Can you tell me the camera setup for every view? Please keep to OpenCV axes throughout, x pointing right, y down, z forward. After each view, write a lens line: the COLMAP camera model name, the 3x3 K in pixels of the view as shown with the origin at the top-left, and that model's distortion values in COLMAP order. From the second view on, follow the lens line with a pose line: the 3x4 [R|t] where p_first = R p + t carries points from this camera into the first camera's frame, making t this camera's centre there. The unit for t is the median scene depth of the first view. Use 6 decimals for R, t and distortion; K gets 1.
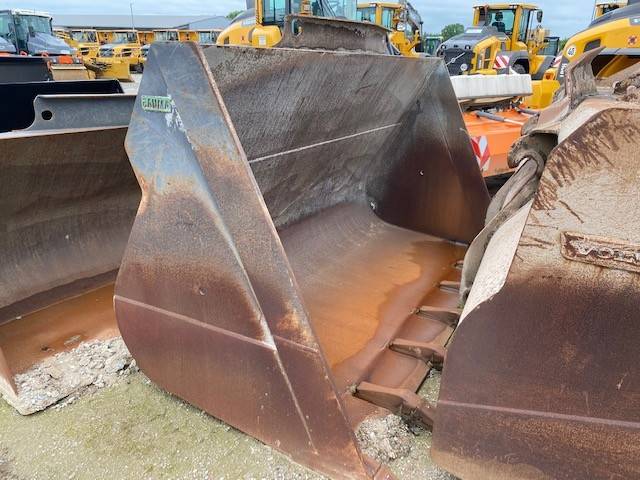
lens RADIAL K [[478.7, 0, 318.0], [0, 478.7, 239.4], [0, 0, 1]] dist [0.016678, -0.009362]
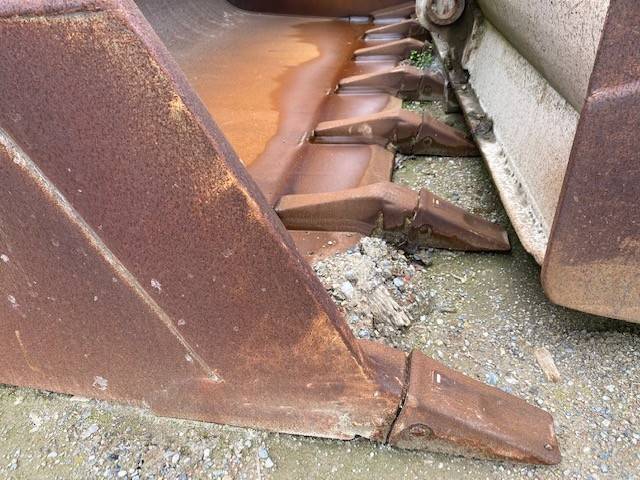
lens RADIAL K [[478.7, 0, 323.3], [0, 478.7, 238.2], [0, 0, 1]] dist [0.016678, -0.009362]
pose [[0.938225, -0.250500, 0.238714, 0.010709], [0.189242, 0.949019, 0.252091, 0.264310], [-0.289693, -0.191343, 0.937798, 0.640656]]
